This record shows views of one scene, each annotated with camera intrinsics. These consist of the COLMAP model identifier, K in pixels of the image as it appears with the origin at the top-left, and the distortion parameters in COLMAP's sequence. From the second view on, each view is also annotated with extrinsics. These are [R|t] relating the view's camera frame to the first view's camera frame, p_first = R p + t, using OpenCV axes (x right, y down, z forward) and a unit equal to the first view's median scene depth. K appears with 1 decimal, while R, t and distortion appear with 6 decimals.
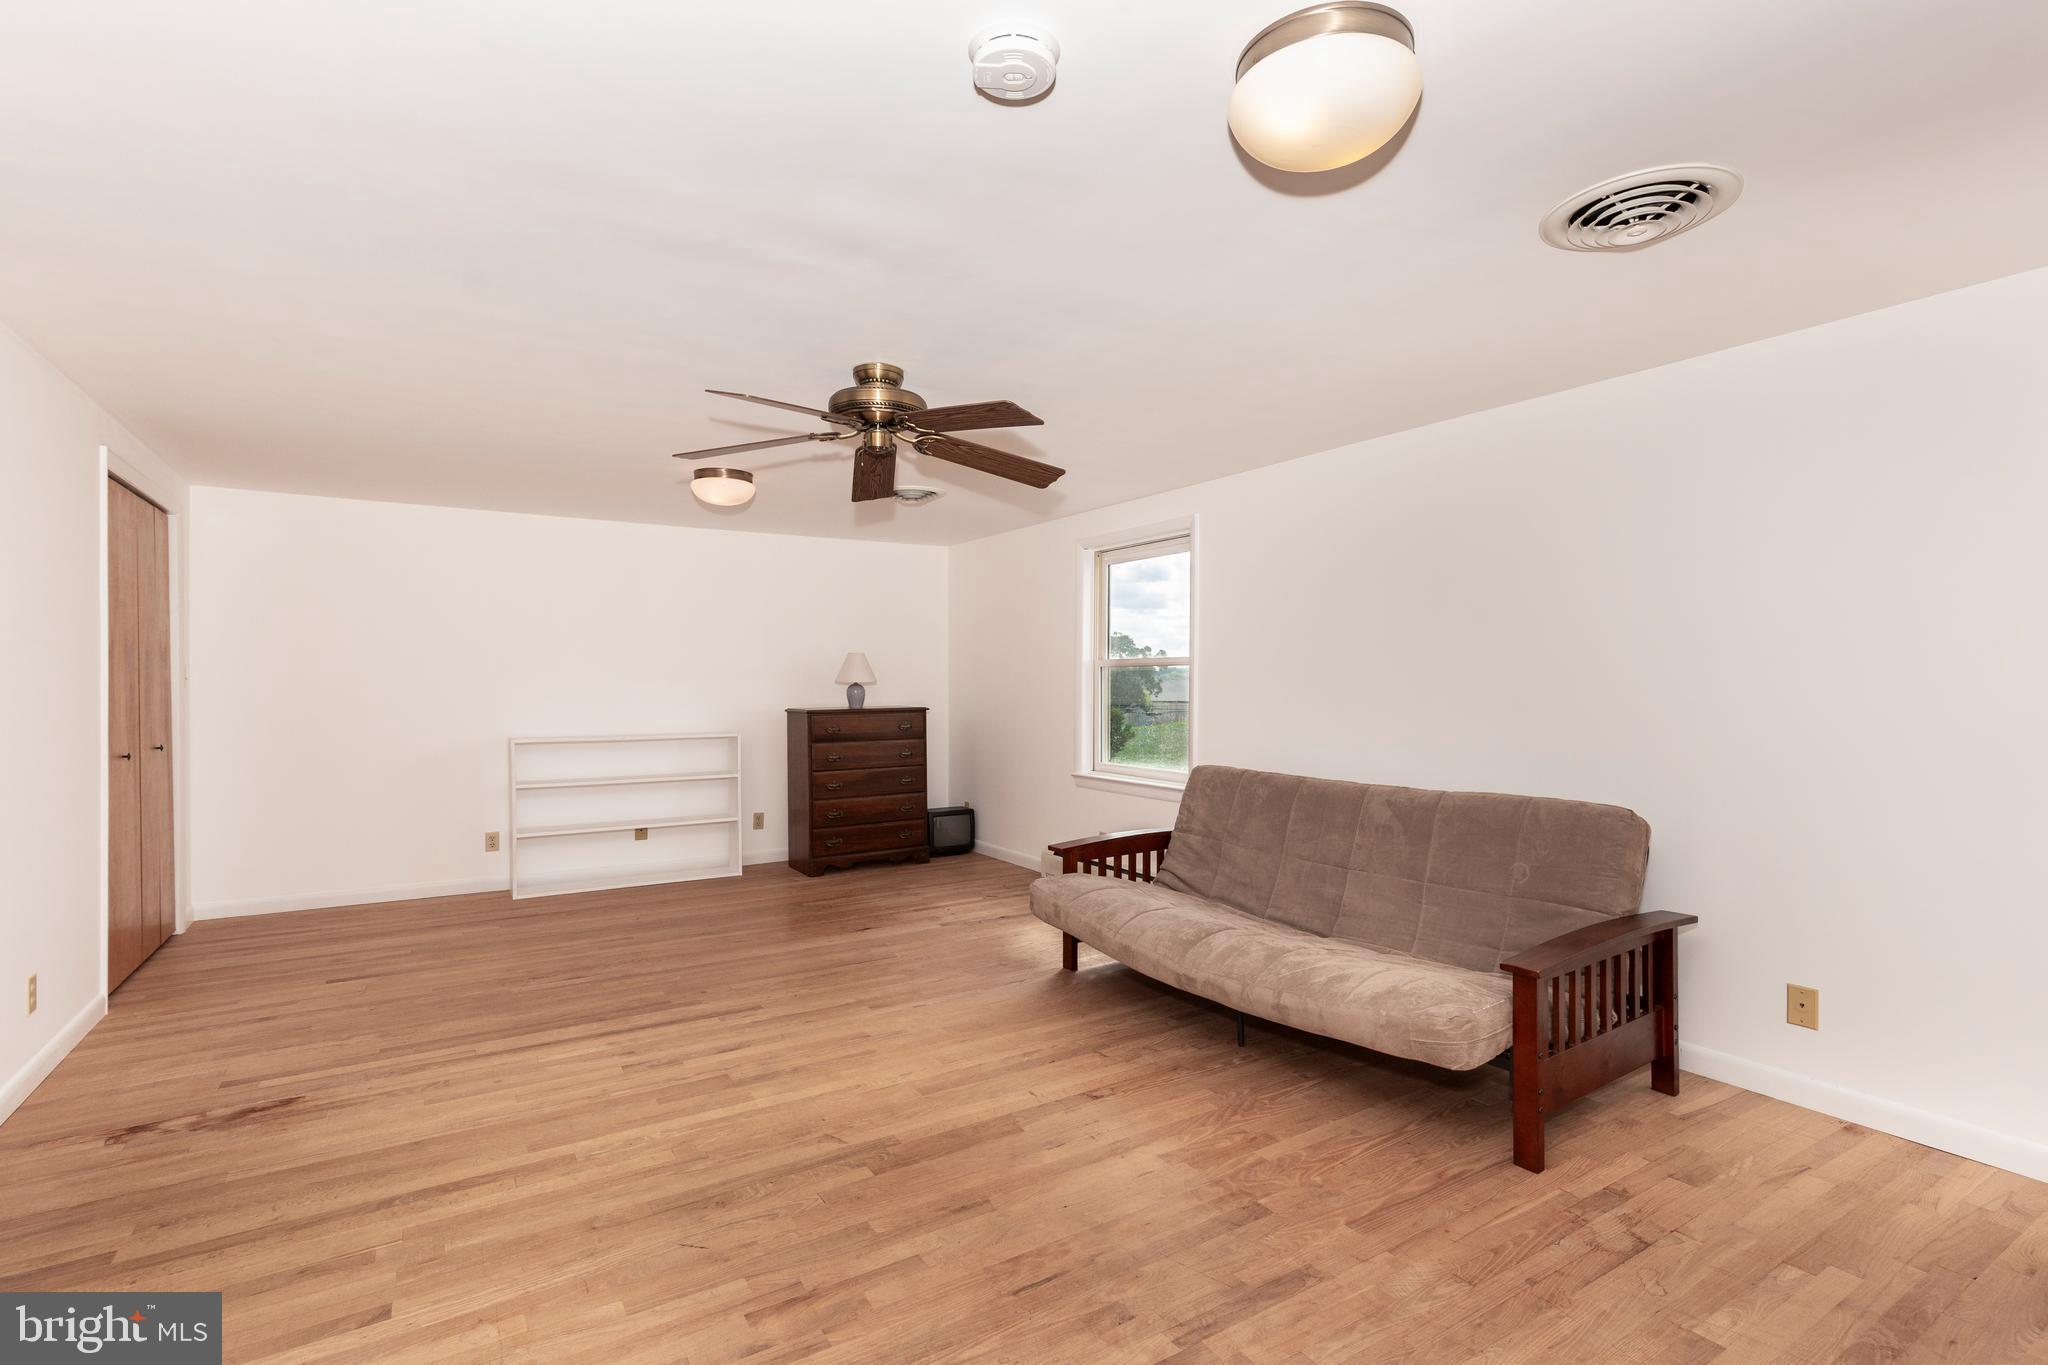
lens RADIAL K [[943.3, 0, 1022.1], [0, 943.3, 683.0], [0, 0, 1]] dist [-0.004202, -0.000362]
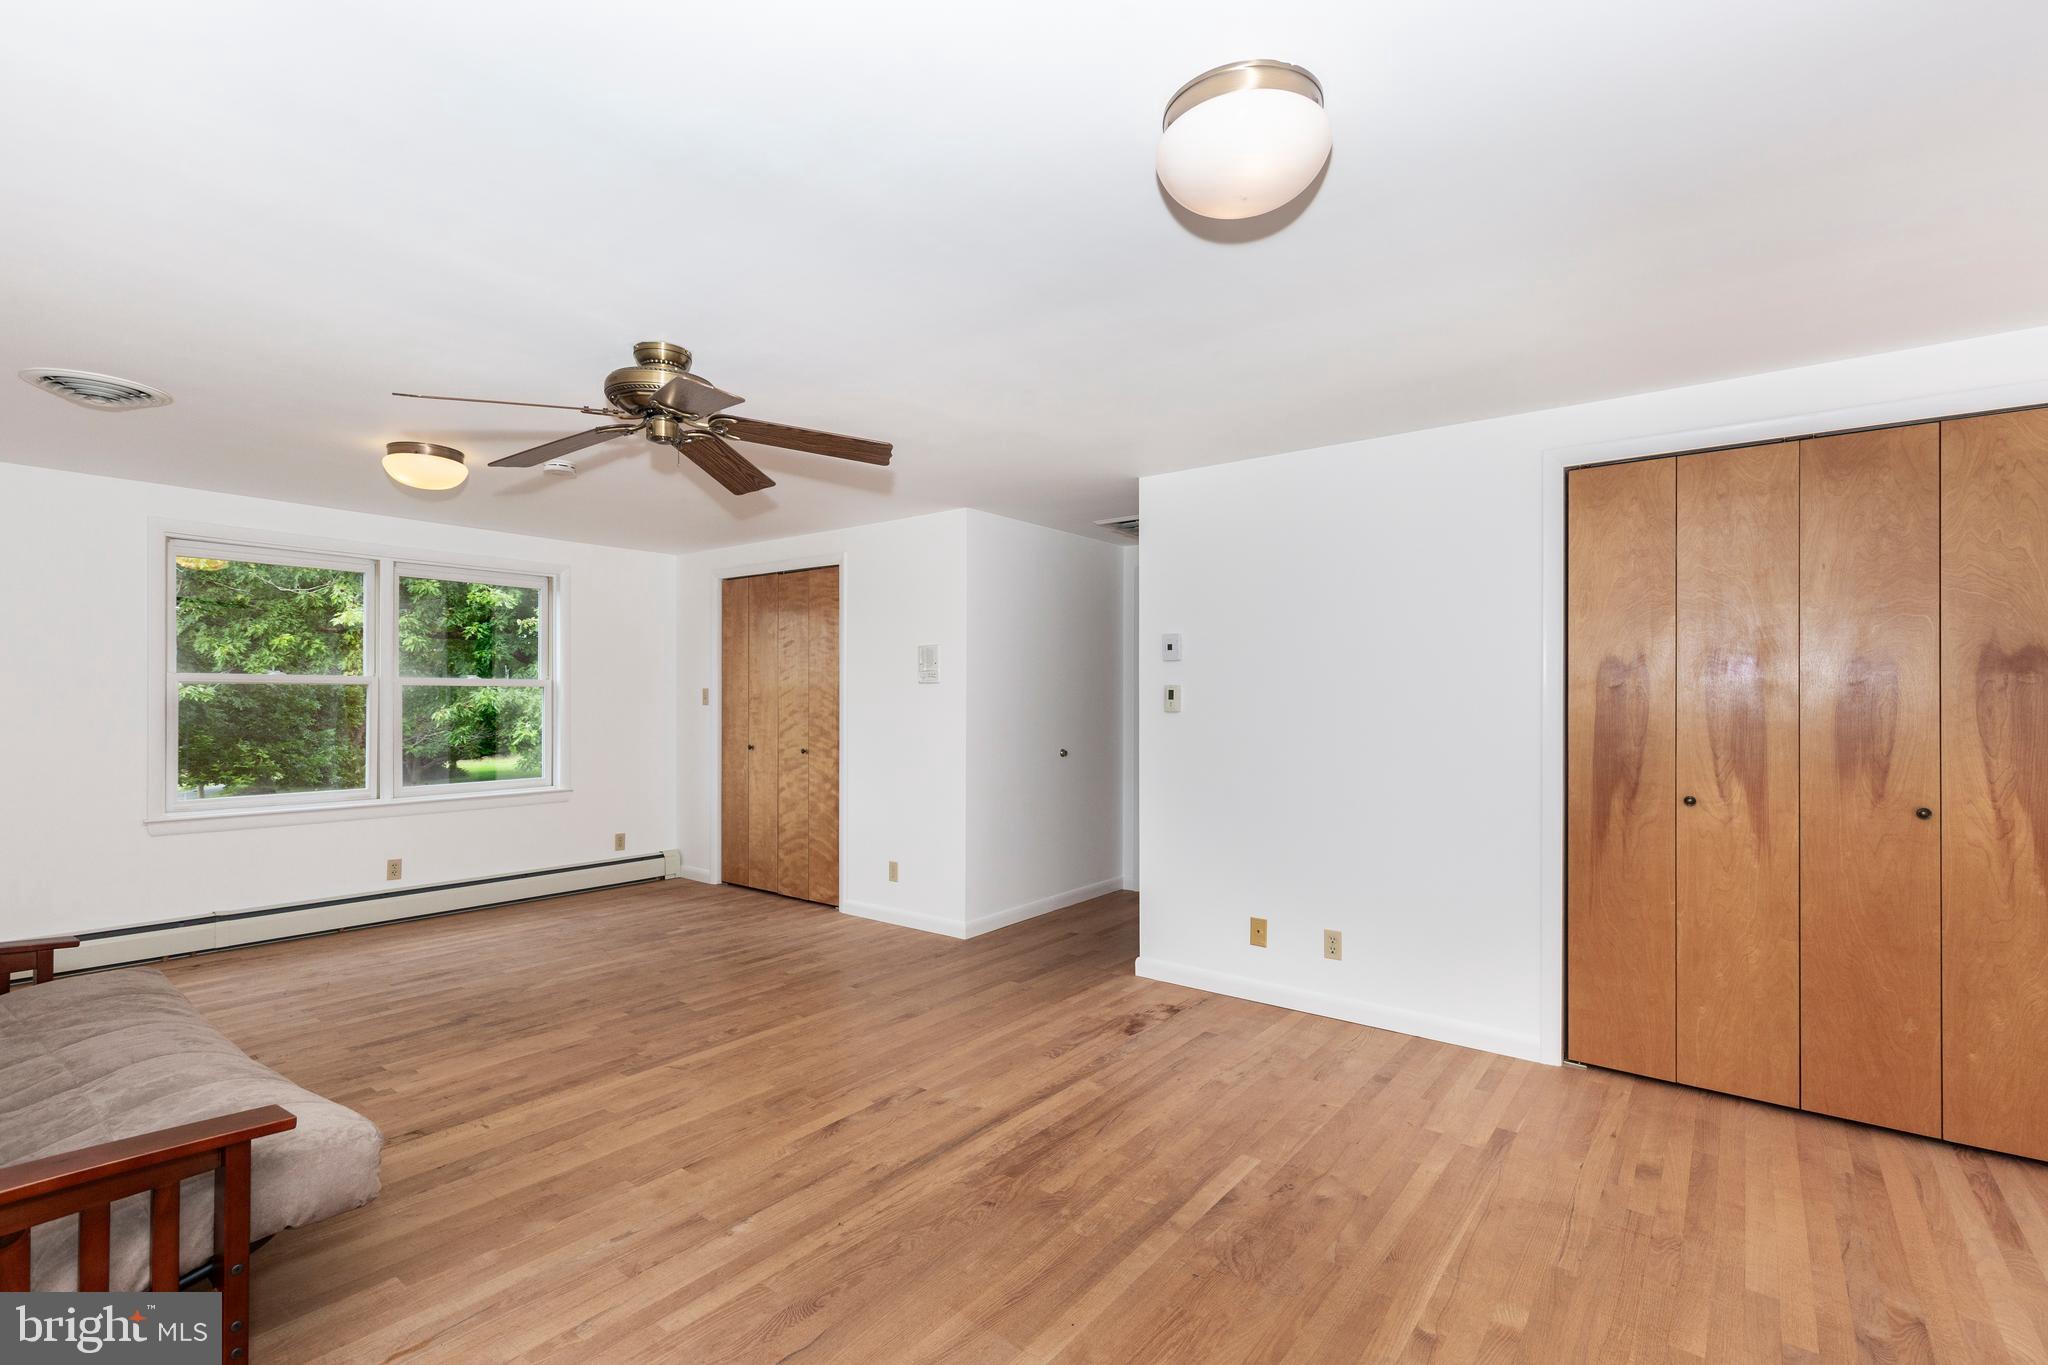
lens RADIAL K [[943.3, 0, 1023.0], [0, 943.3, 689.1], [0, 0, 1]] dist [-0.004202, -0.000362]
pose [[-0.941487, -0.006345, -0.336988, -0.166701], [-0.005033, 0.999976, -0.004767, -0.024582], [0.337010, -0.002792, -0.941497, 1.906610]]
